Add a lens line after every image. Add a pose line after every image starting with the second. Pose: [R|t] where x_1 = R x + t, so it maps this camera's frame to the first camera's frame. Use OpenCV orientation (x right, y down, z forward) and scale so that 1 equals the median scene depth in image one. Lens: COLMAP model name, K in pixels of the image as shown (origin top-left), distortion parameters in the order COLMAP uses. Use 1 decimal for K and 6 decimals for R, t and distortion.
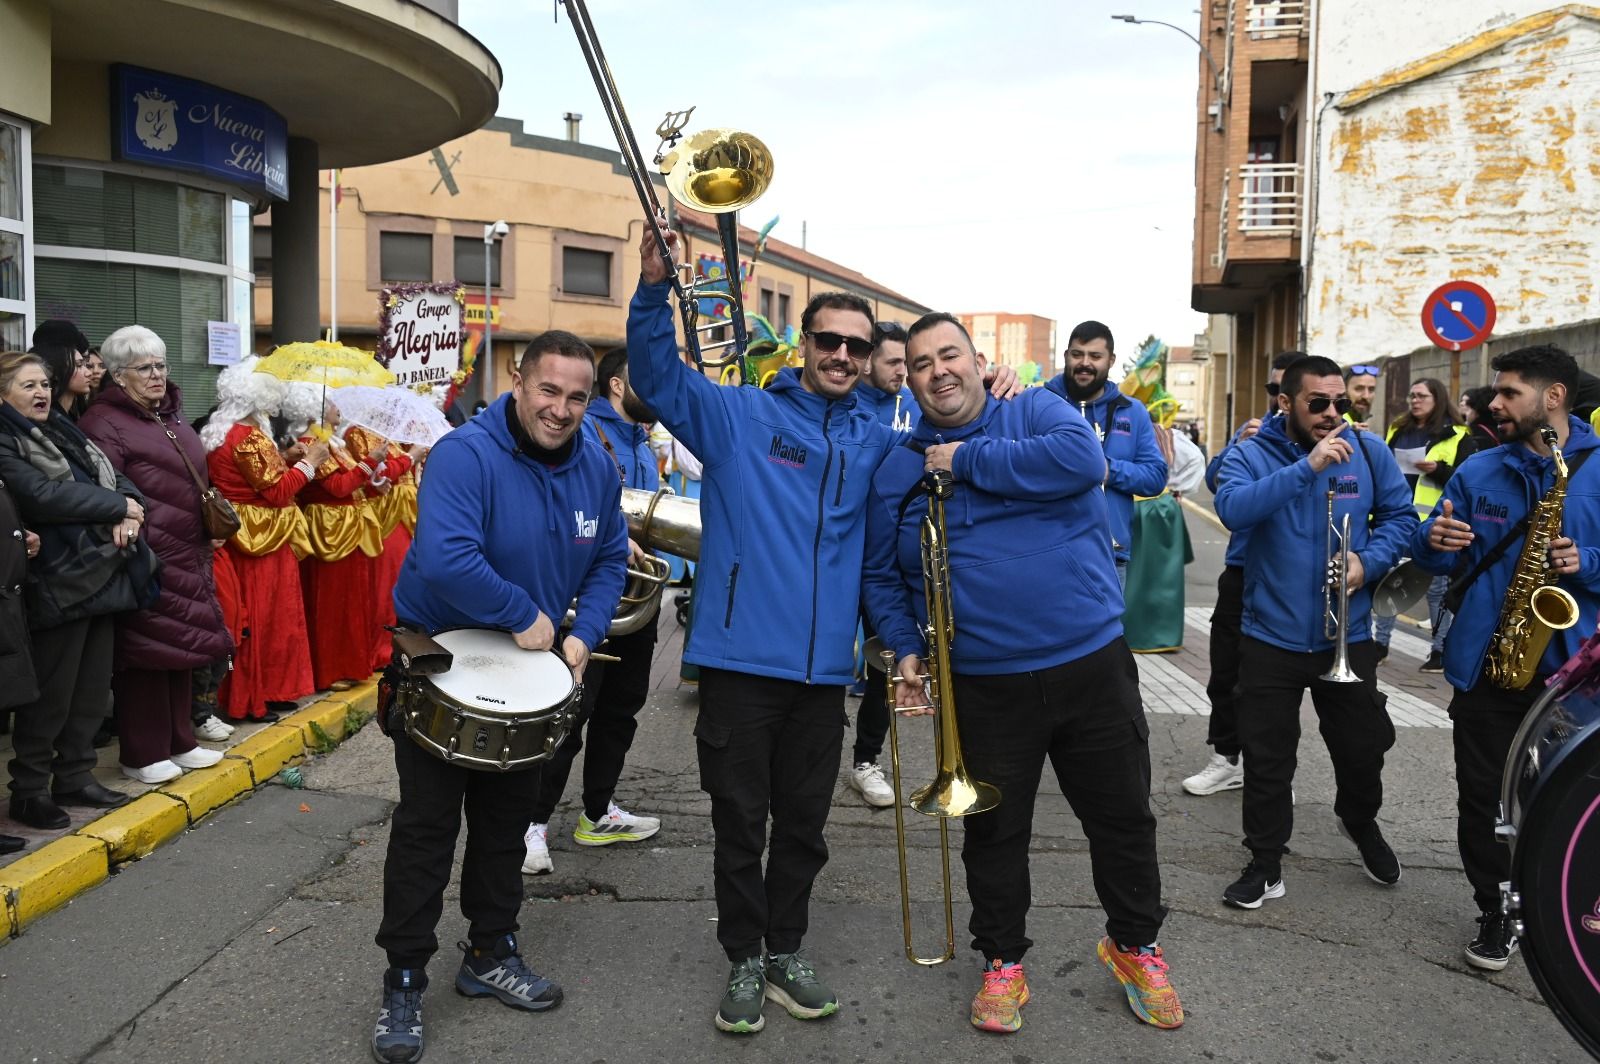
lens RADIAL K [[1385.5, 0, 790.3], [0, 1385.5, 533.9], [0, 0, 1]] dist [-0.005471, 0.004563]
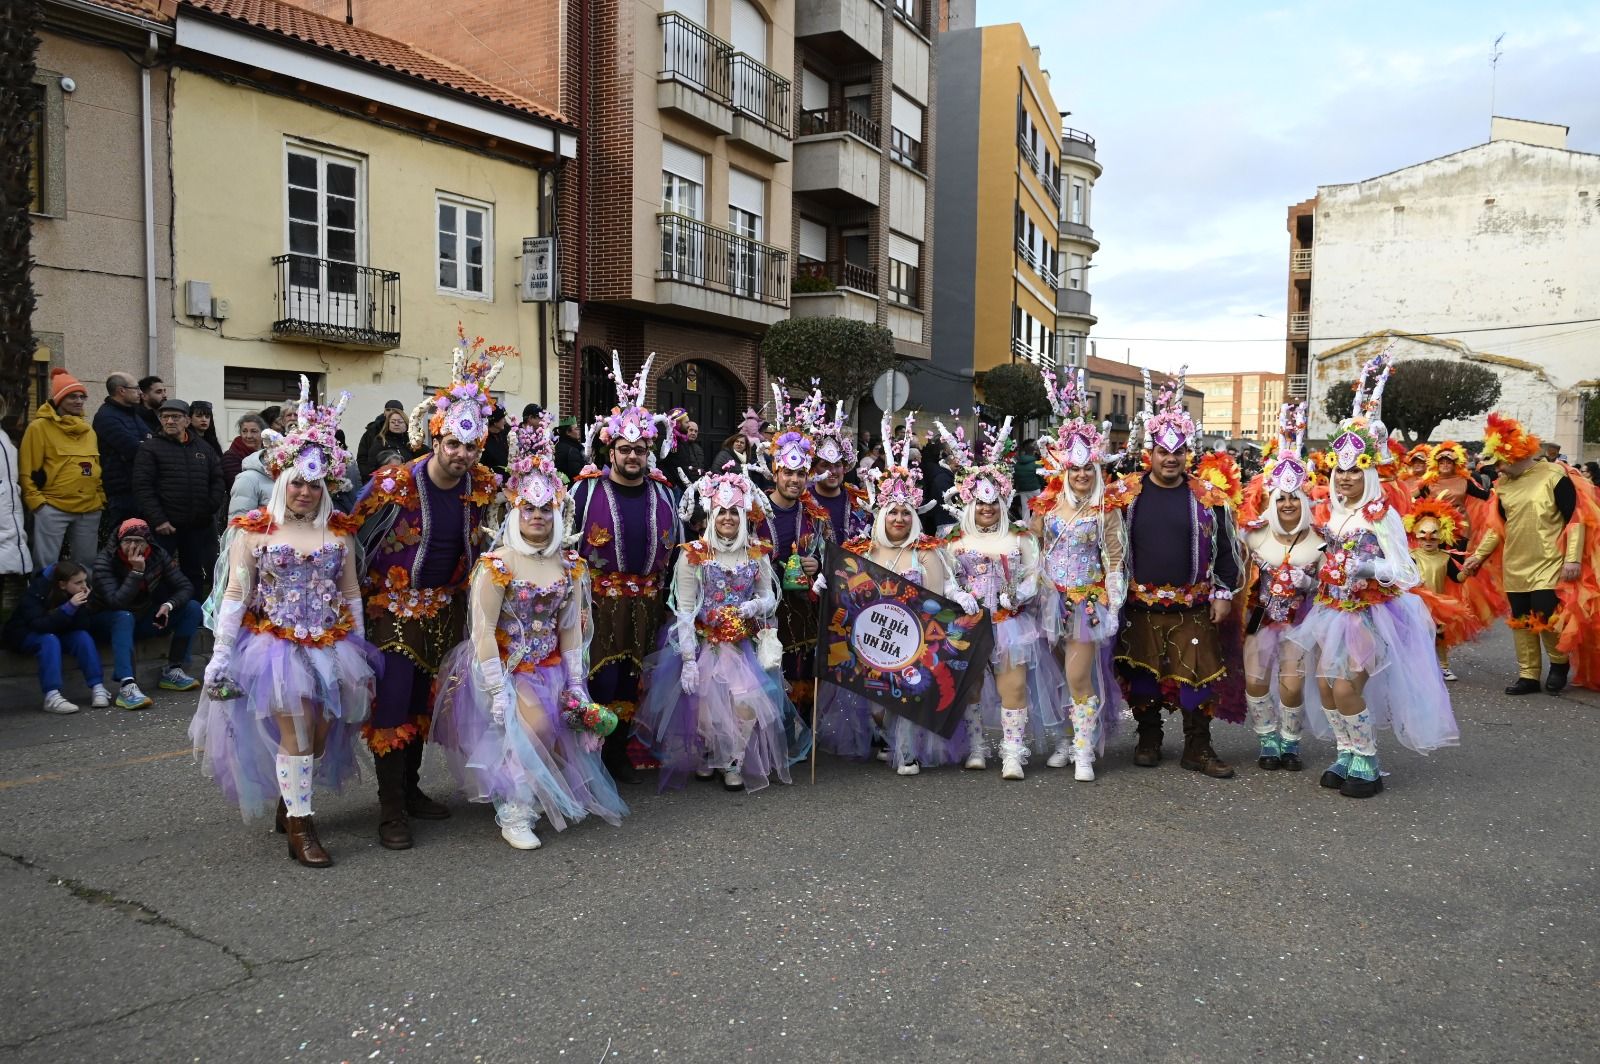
lens RADIAL K [[1223.3, 0, 793.2], [0, 1223.3, 530.5], [0, 0, 1]] dist [0.000909, -0.003430]
pose [[0.972510, 0.015807, -0.232325, -0.123380], [-0.019376, 0.999727, -0.013088, 0.153044], [0.232055, 0.017230, 0.972550, -2.058795]]
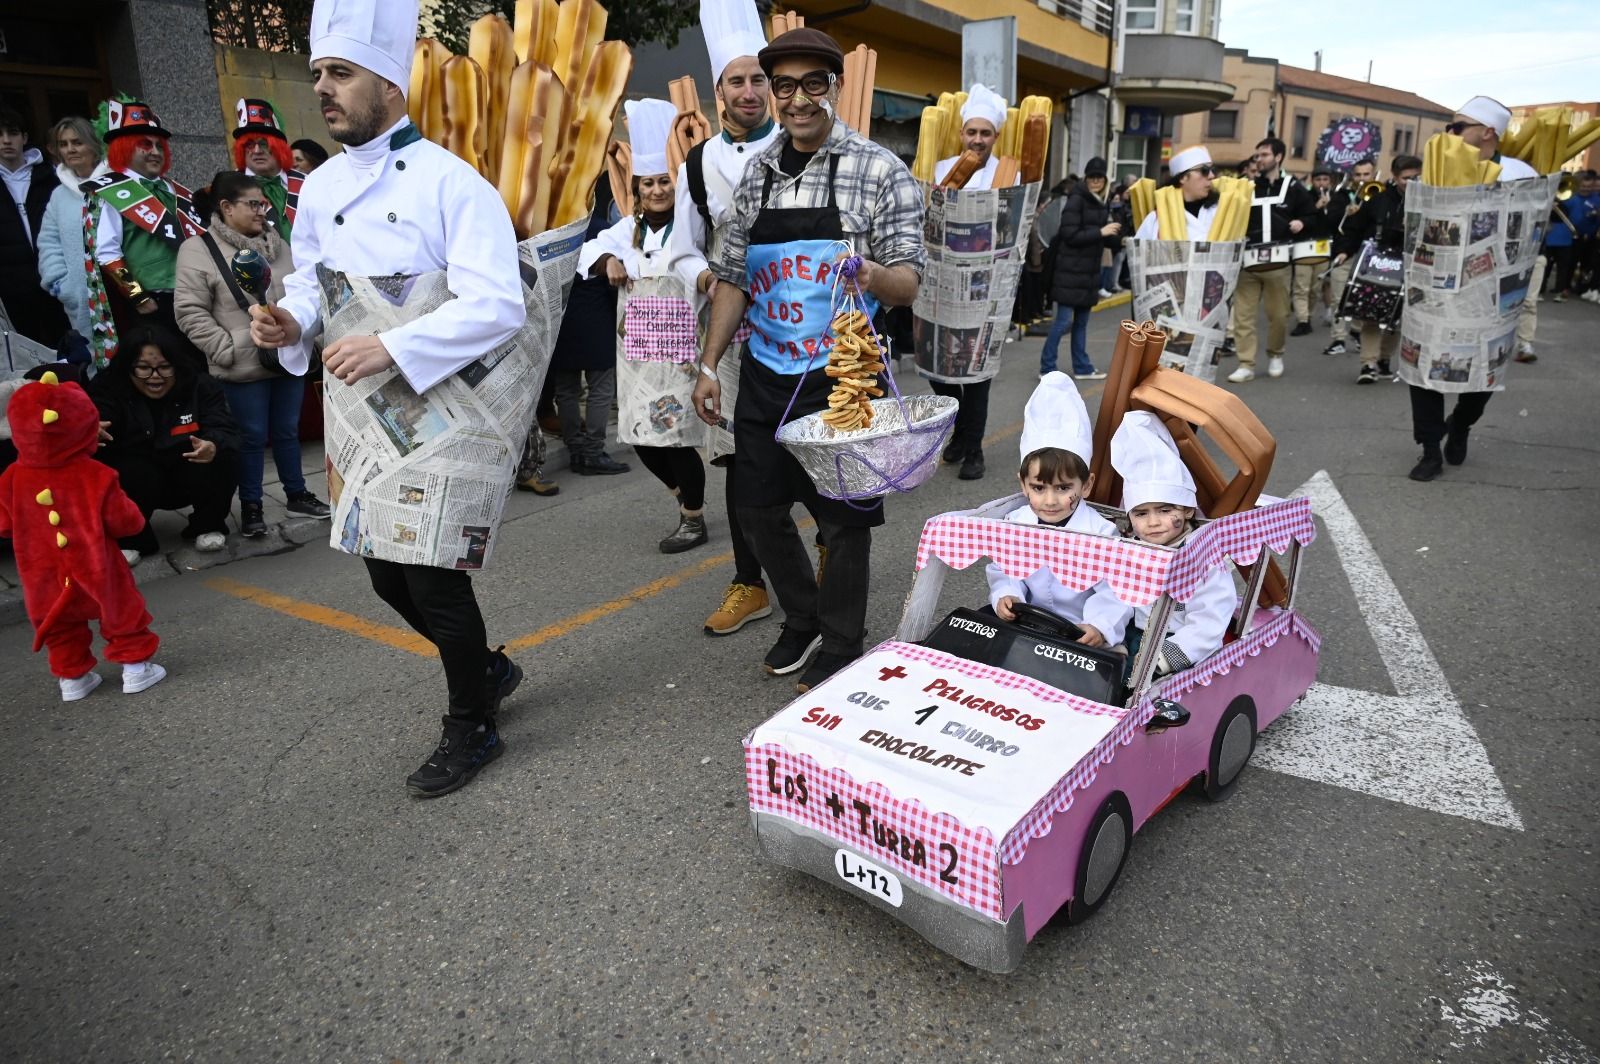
lens RADIAL K [[1058.6, 0, 794.2], [0, 1058.6, 531.0], [0, 0, 1]] dist [0.002734, -0.005018]
pose [[0.891131, 0.095073, -0.443674, 0.029366], [-0.002759, 0.978920, 0.204226, 0.079909], [0.453737, -0.180768, 0.872608, -0.882647]]
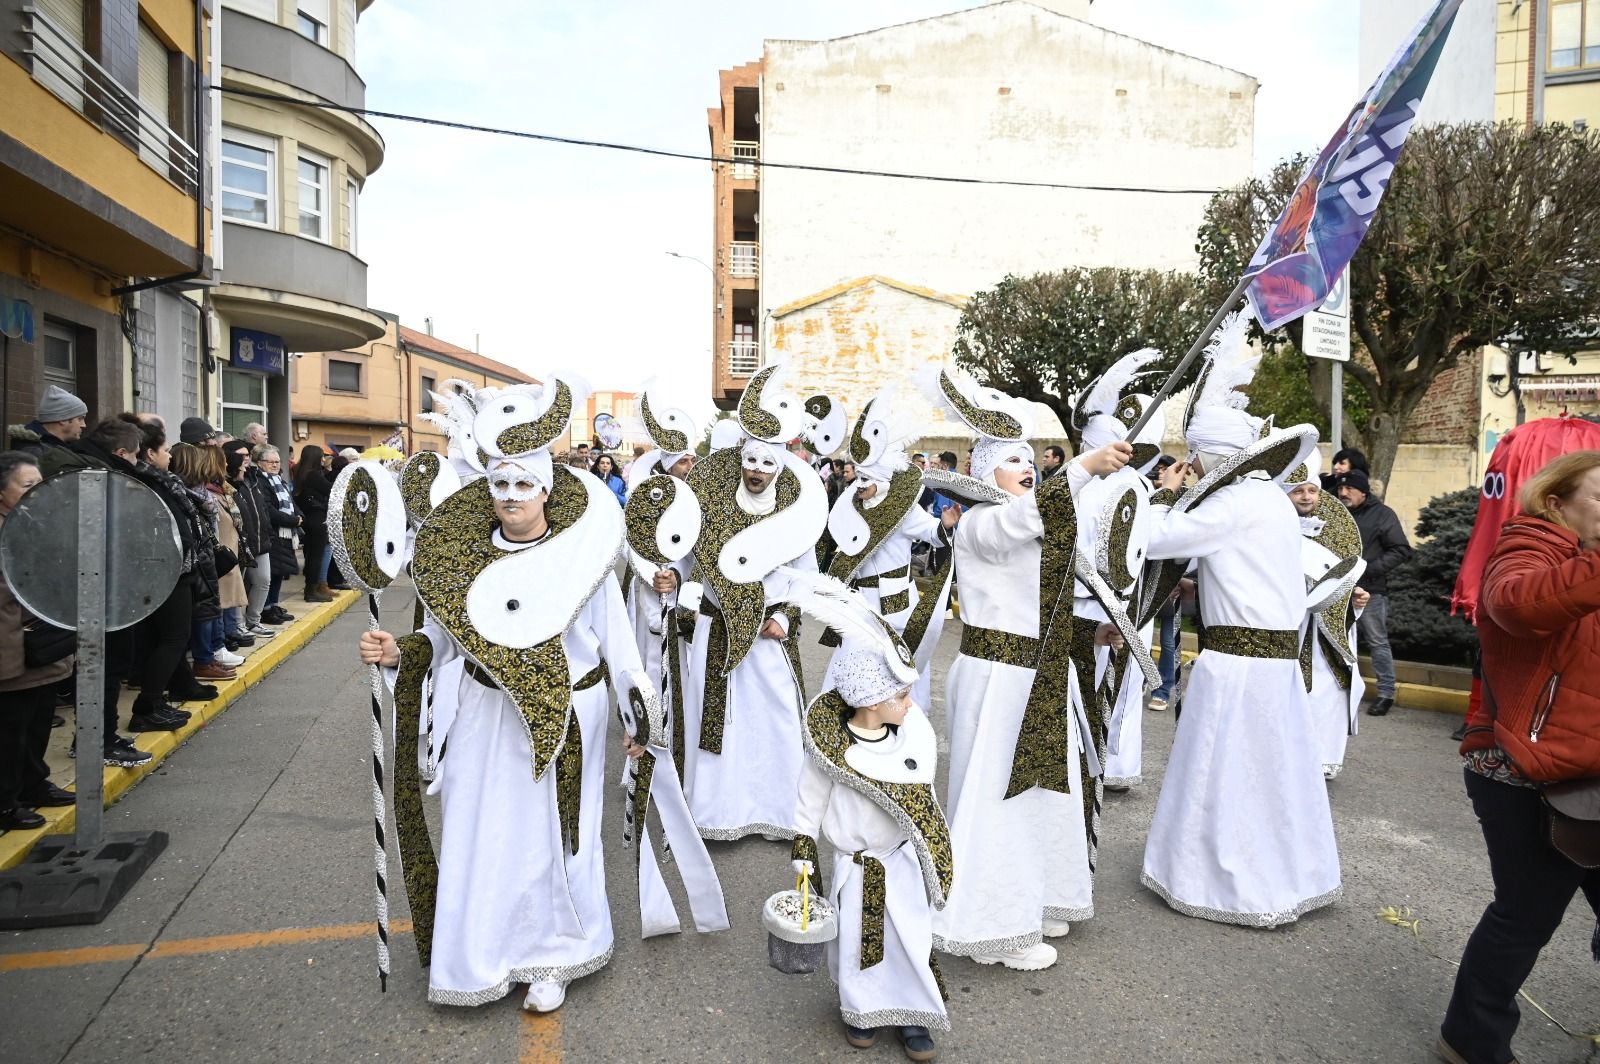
lens RADIAL K [[1058.6, 0, 794.2], [0, 1058.6, 531.0], [0, 0, 1]] dist [0.002734, -0.005018]
pose [[0.951101, -0.018131, 0.308347, -0.057053], [0.024992, 0.999520, -0.018315, 0.033945], [-0.307867, 0.025125, 0.951098, -0.473763]]
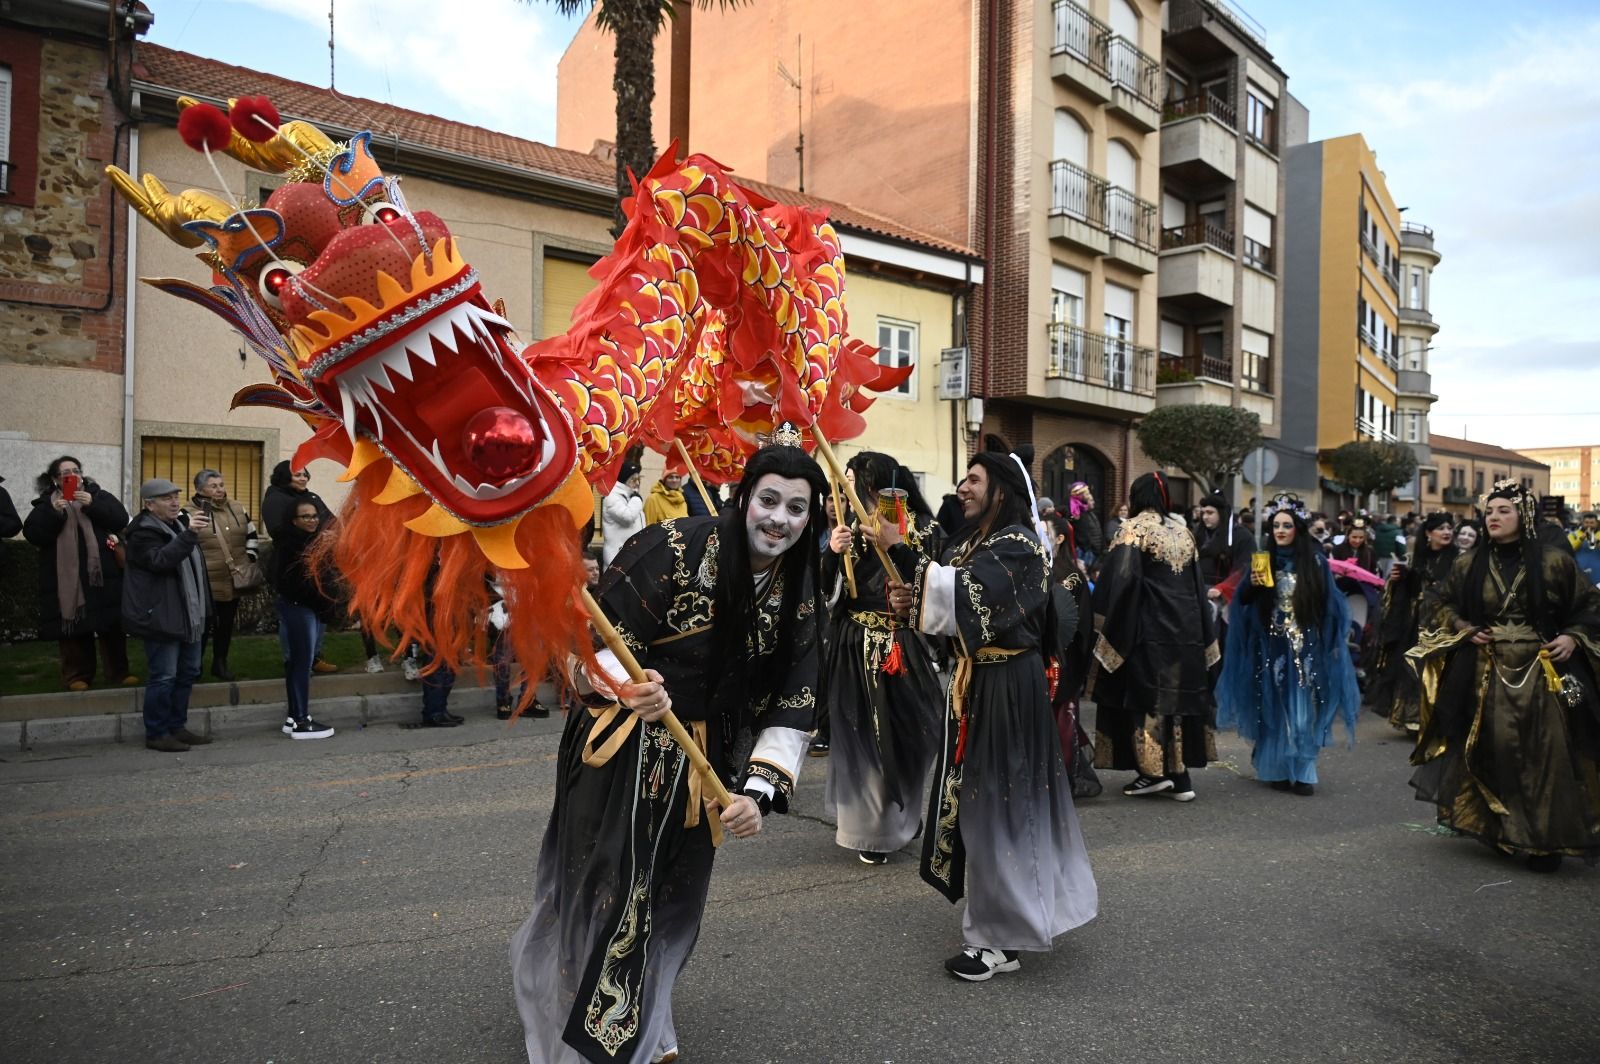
lens RADIAL K [[1054.0, 0, 790.2], [0, 1054.0, 529.7], [0, 0, 1]] dist [-0.003942, -0.002487]
pose [[0.860779, 0.002997, -0.508970, -0.153661], [-0.041153, 0.997119, -0.063727, 0.161903], [0.507313, 0.075800, 0.858422, -2.117889]]
